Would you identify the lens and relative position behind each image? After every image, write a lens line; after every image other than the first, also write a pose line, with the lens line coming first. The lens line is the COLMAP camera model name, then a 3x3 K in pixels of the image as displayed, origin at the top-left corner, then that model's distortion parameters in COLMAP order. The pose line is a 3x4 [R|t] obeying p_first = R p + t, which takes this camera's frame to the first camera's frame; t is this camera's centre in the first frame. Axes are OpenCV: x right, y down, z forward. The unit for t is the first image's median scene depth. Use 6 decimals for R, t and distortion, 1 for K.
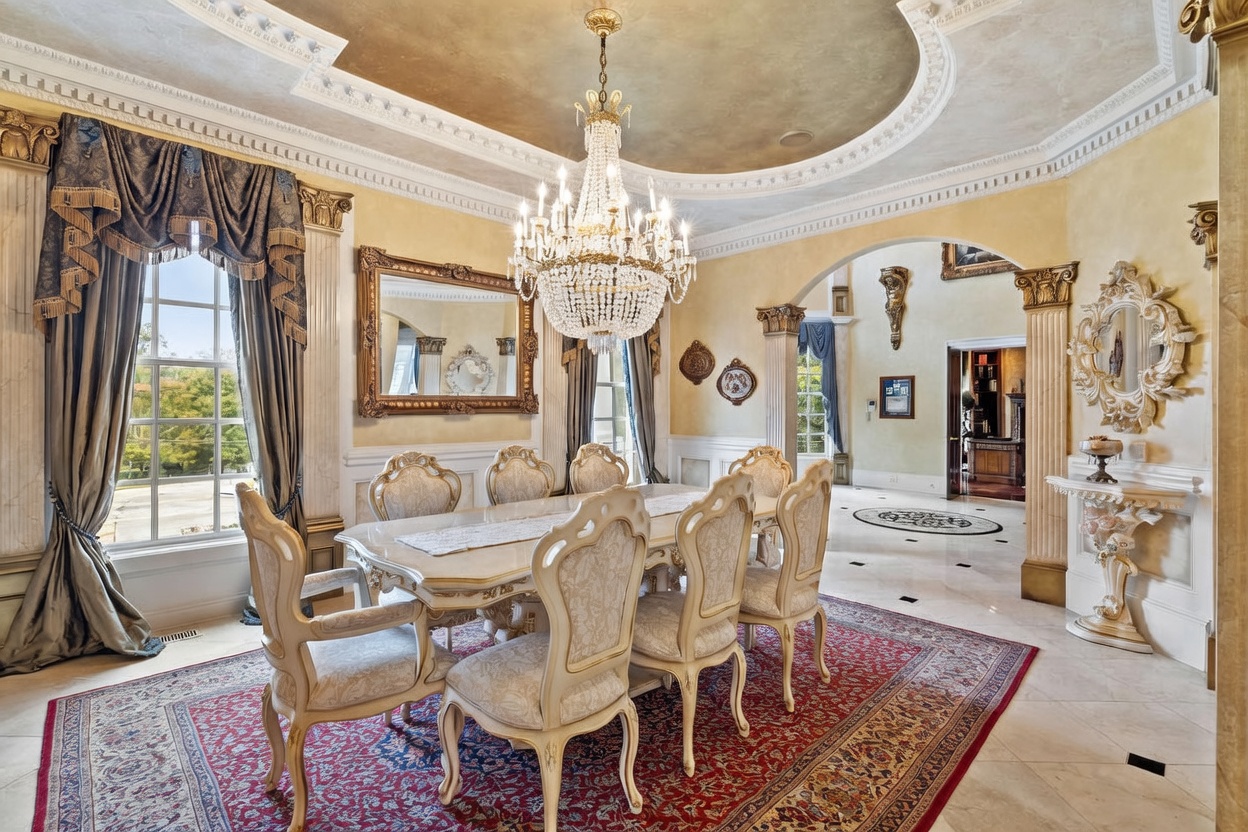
lens RADIAL K [[566.7, 0, 627.1], [0, 566.7, 412.0], [0, 0, 1]] dist [-0.000515, -0.000048]
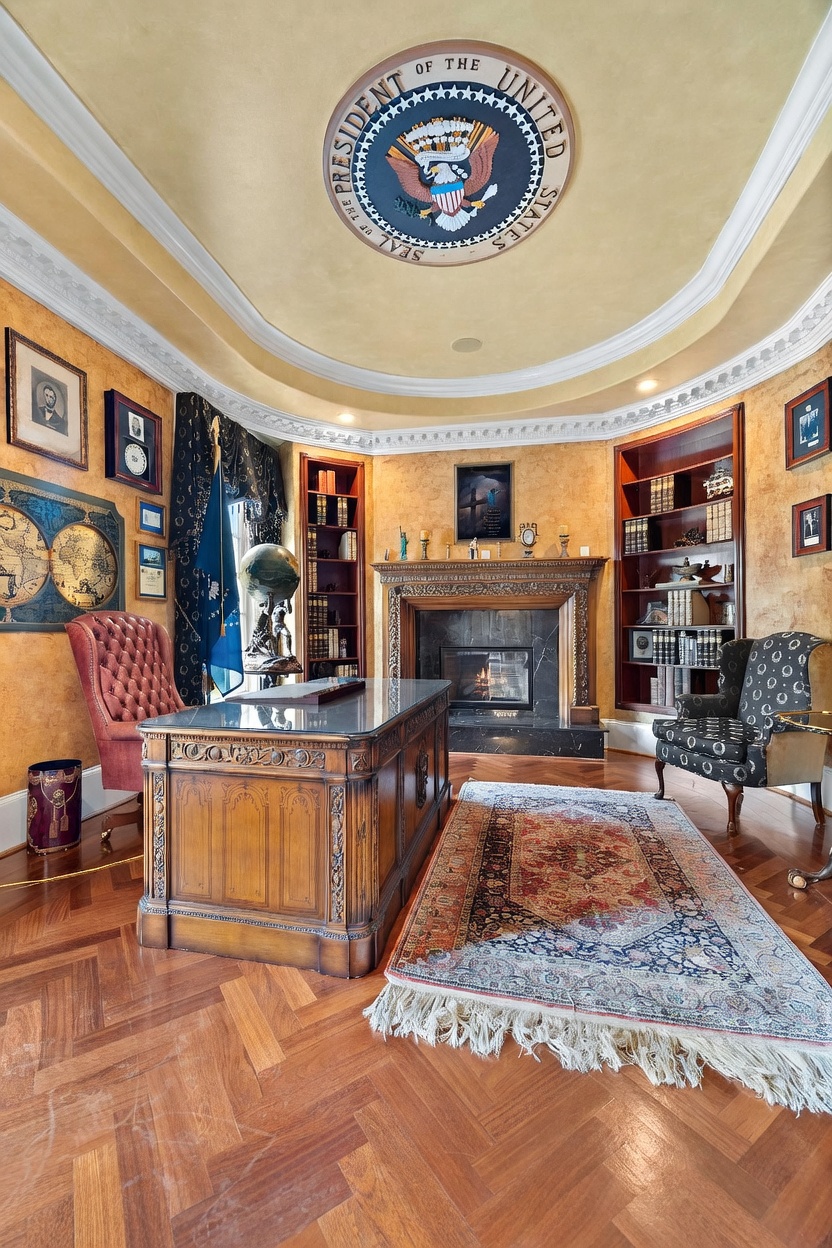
lens RADIAL K [[524.6, 0, 413.6], [0, 524.6, 633.2], [0, 0, 1]] dist [-0.004062, 0.000451]
pose [[0.830051, -0.007666, 0.557635, 0.468986], [0.002480, 0.999946, 0.010055, 0.013628], [-0.557682, -0.006963, 0.830025, 0.650785]]
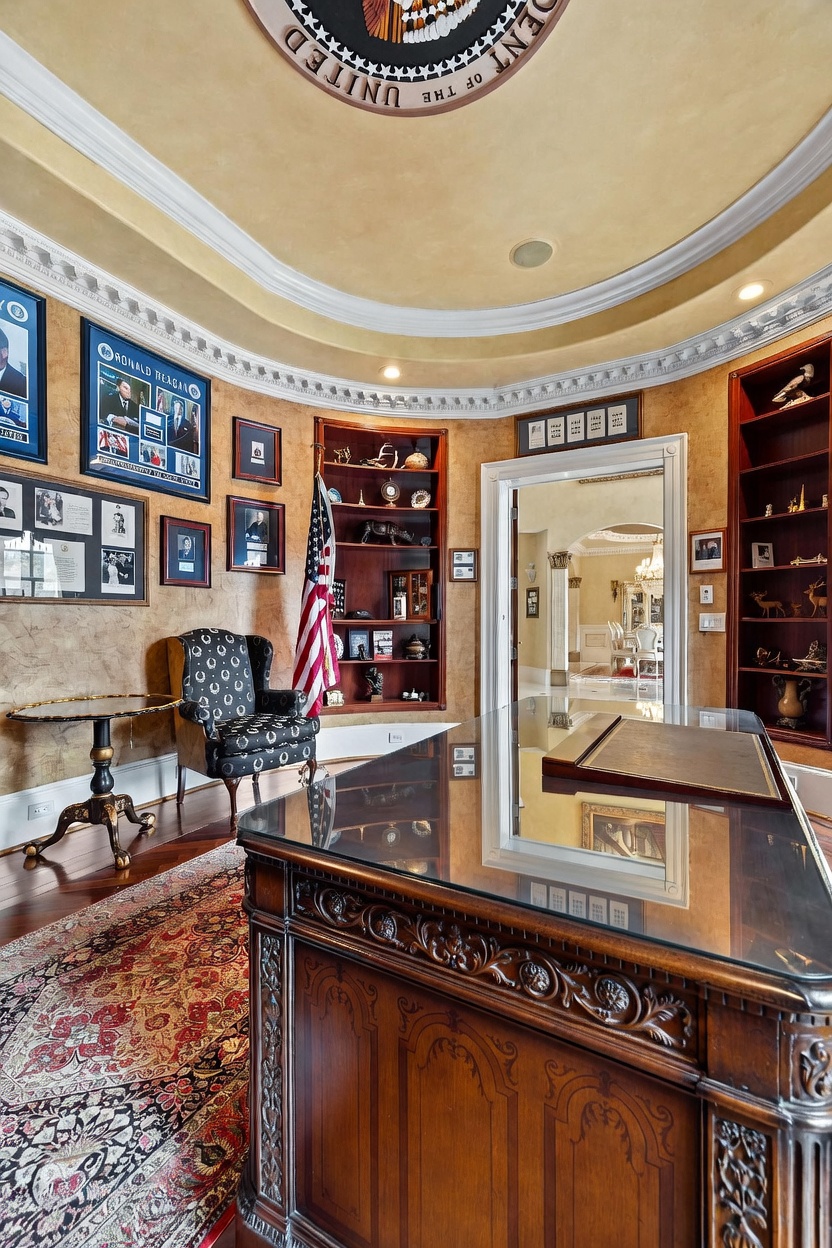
lens RADIAL K [[524.6, 0, 413.5], [0, 524.6, 623.2], [0, 0, 1]] dist [-0.004062, 0.000451]
pose [[-0.958438, 0.003027, -0.285286, 0.626586], [0.002383, 0.999994, 0.002607, 0.013112], [0.285292, 0.001819, -0.958439, 0.933521]]
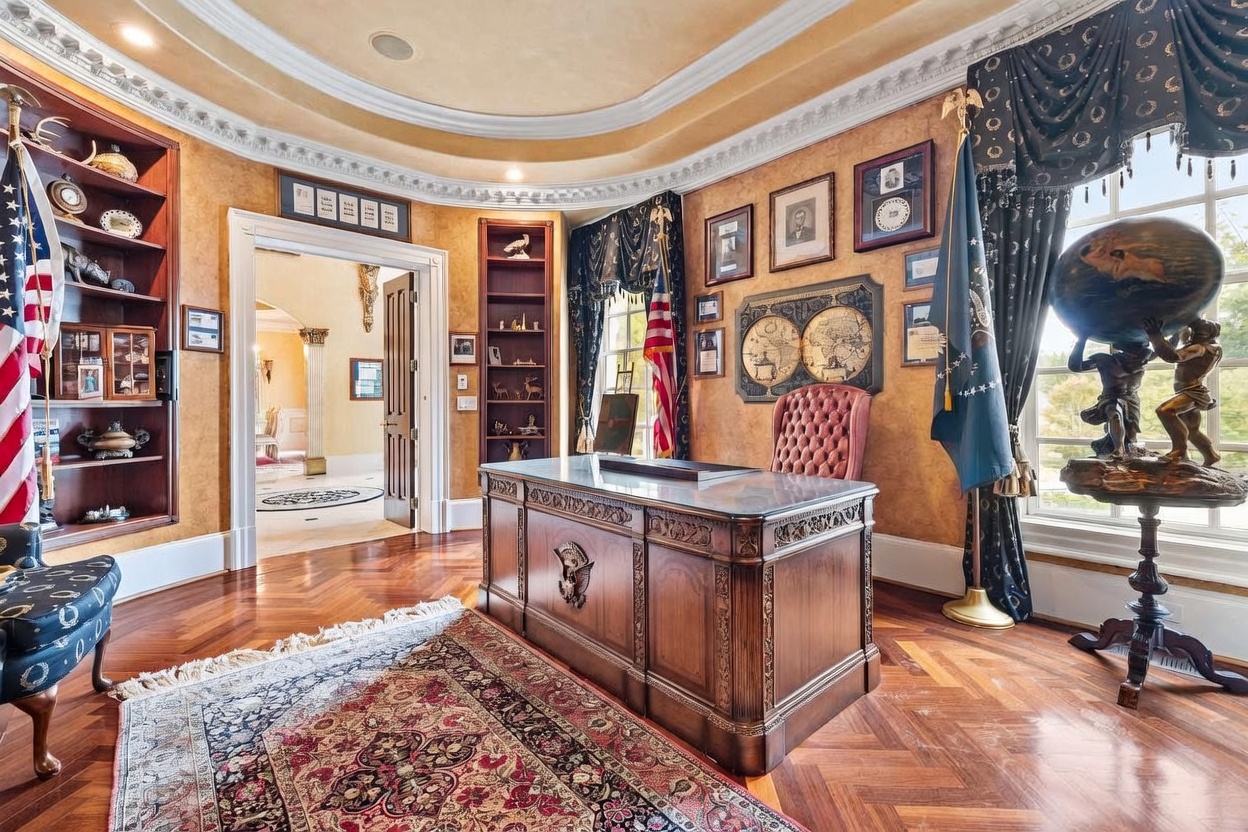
lens RADIAL K [[524.6, 0, 617.2], [0, 524.6, 405.1], [0, 0, 1]] dist [-0.004062, 0.000451]
pose [[-0.050062, 0.001889, -0.998744, 0.750281], [0.006109, 0.999980, 0.001585, 0.014916], [0.998727, -0.006022, -0.050073, 0.835064]]
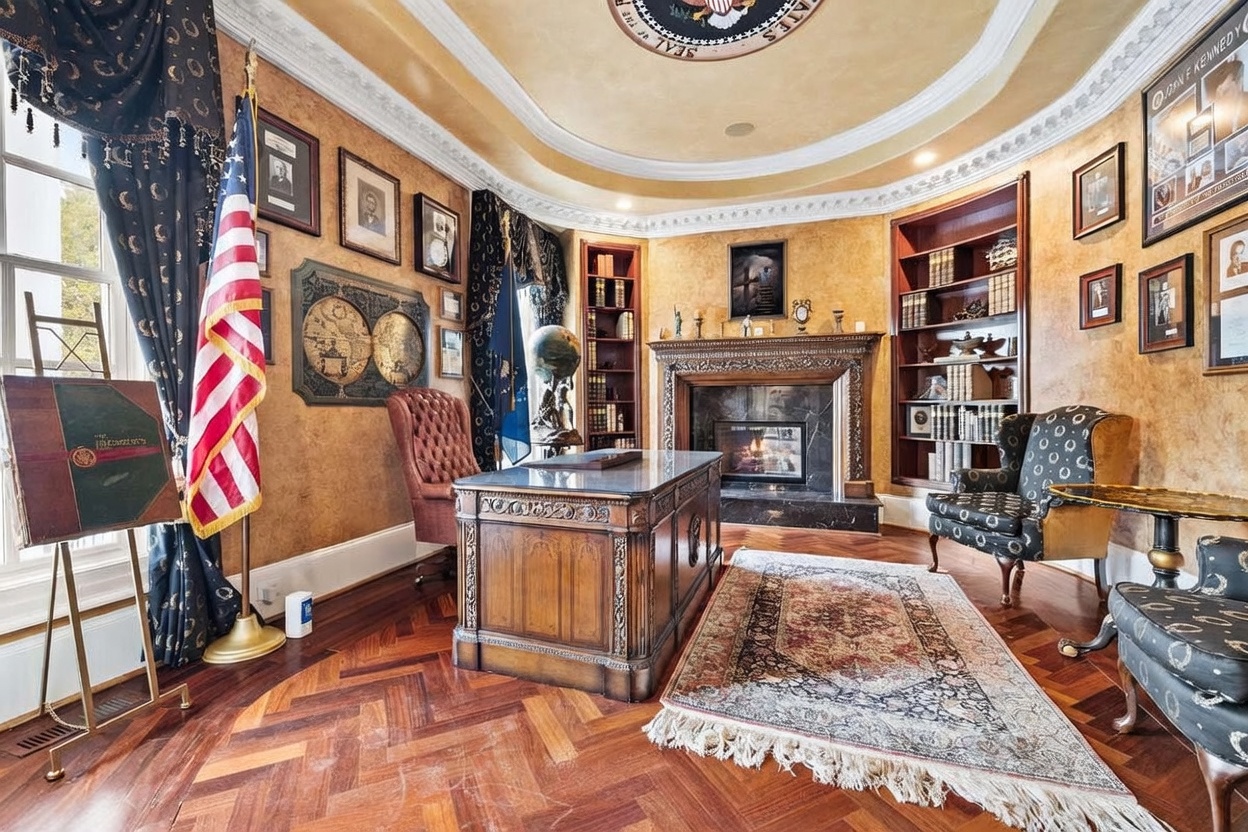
lens RADIAL K [[524.6, 0, 622.2], [0, 524.6, 414.5], [0, 0, 1]] dist [-0.004062, 0.000451]
pose [[0.893192, -0.010530, 0.449552, 0.458747], [0.003159, 0.999848, 0.017142, 0.015152], [-0.449664, -0.013891, 0.893090, 0.634686]]
